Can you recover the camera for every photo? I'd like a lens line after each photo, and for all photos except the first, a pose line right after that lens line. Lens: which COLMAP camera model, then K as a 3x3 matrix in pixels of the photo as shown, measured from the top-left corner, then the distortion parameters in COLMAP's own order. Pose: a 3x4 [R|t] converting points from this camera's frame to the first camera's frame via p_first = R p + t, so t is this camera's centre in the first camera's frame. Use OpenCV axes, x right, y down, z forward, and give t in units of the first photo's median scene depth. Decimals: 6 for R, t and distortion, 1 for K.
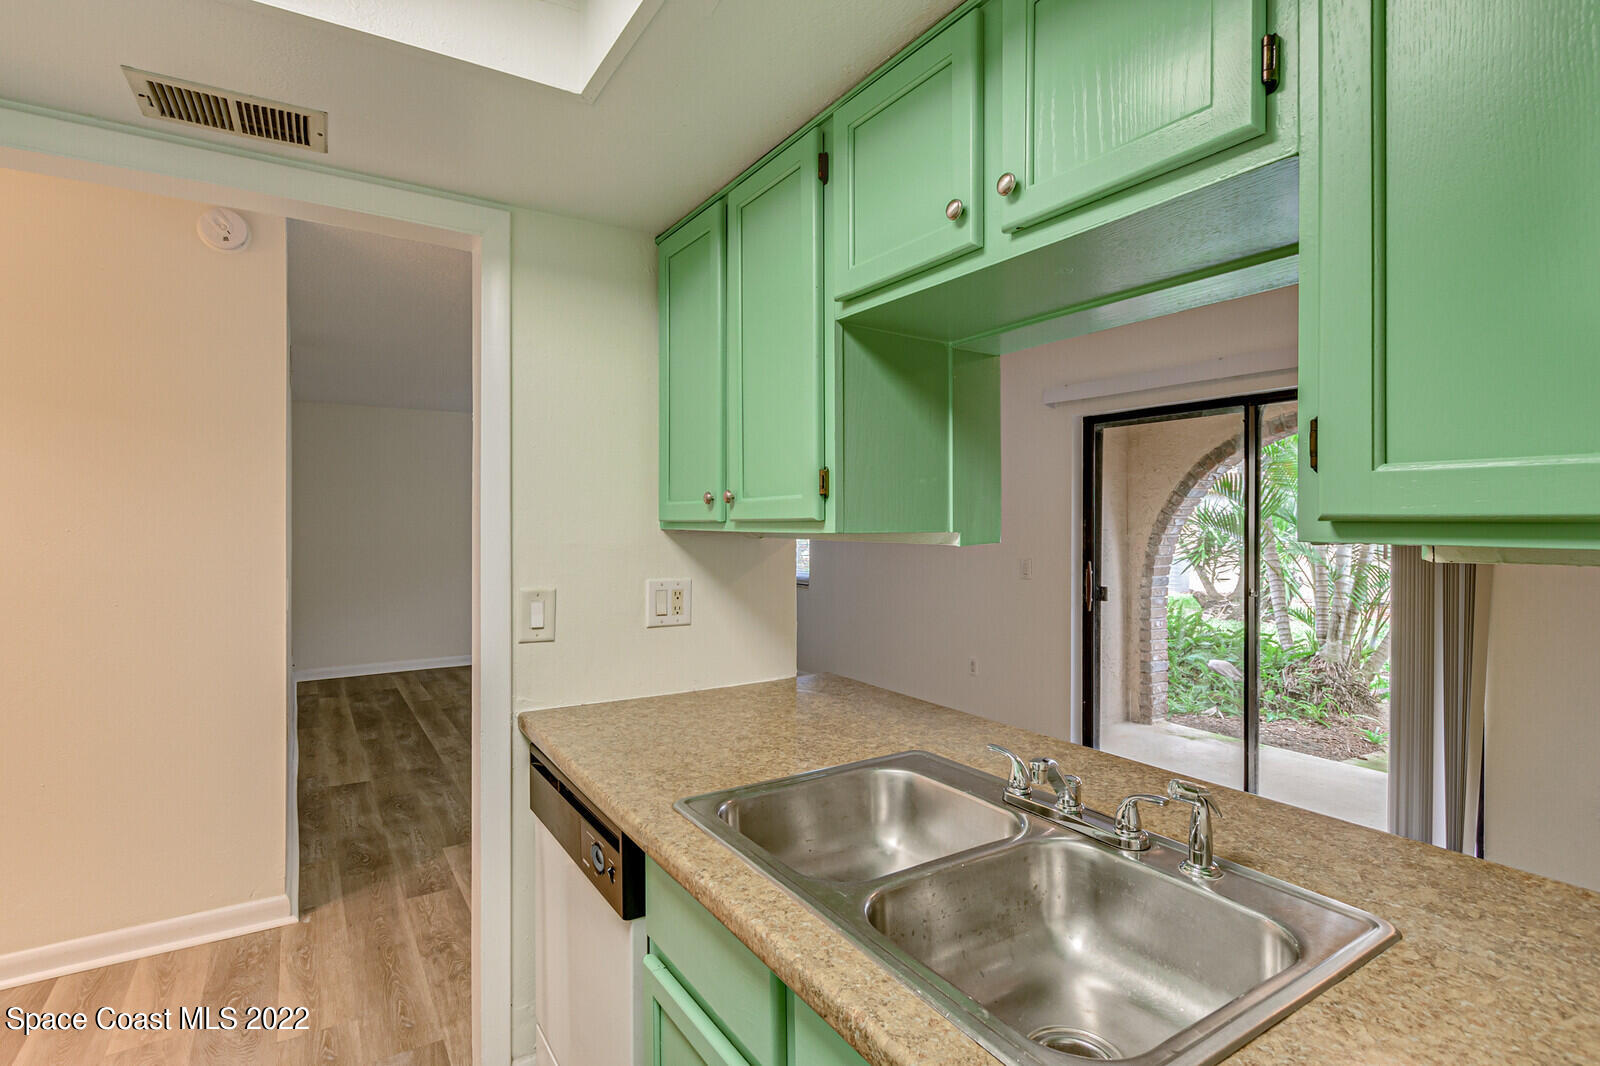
lens RADIAL K [[768.9, 0, 774.9], [0, 768.9, 530.0], [0, 0, 1]] dist [0.004339, -0.002483]
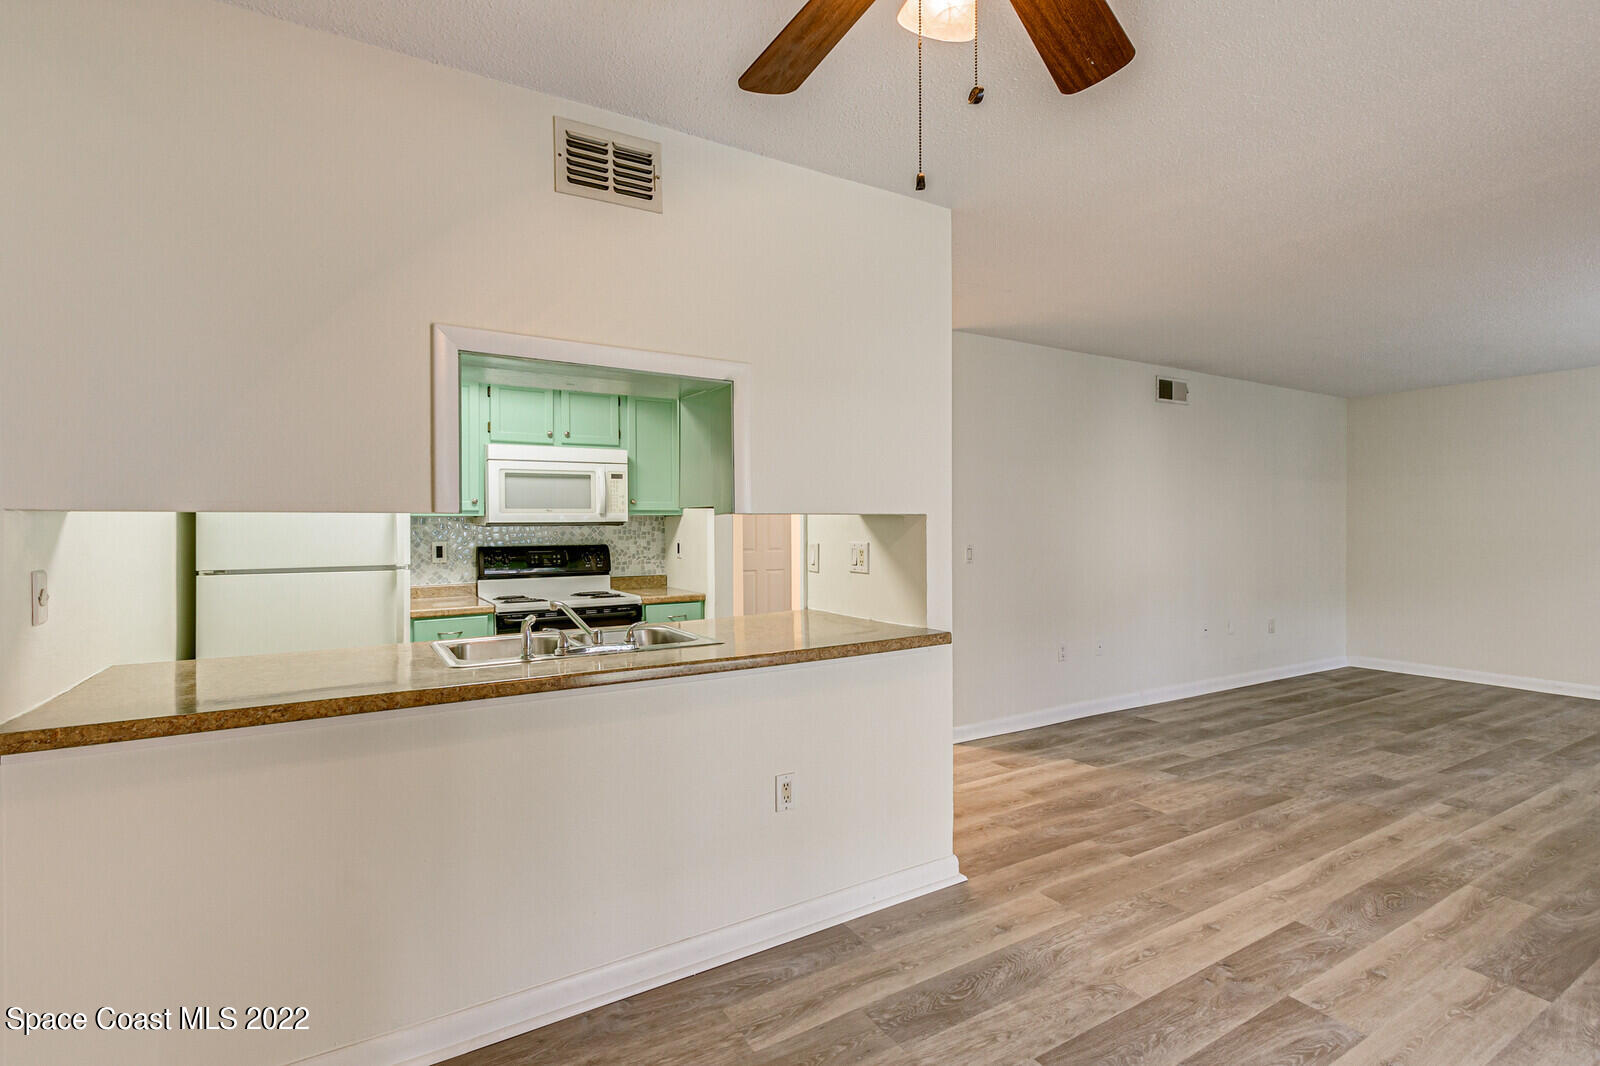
lens RADIAL K [[747.5, 0, 788.3], [0, 747.5, 531.1], [0, 0, 1]] dist [0.012362, -0.003915]
pose [[-0.021858, 0.006365, -0.999741, 0.559781], [-0.006129, 0.999960, 0.006501, 0.012126], [0.999742, 0.006270, -0.021818, 0.351831]]
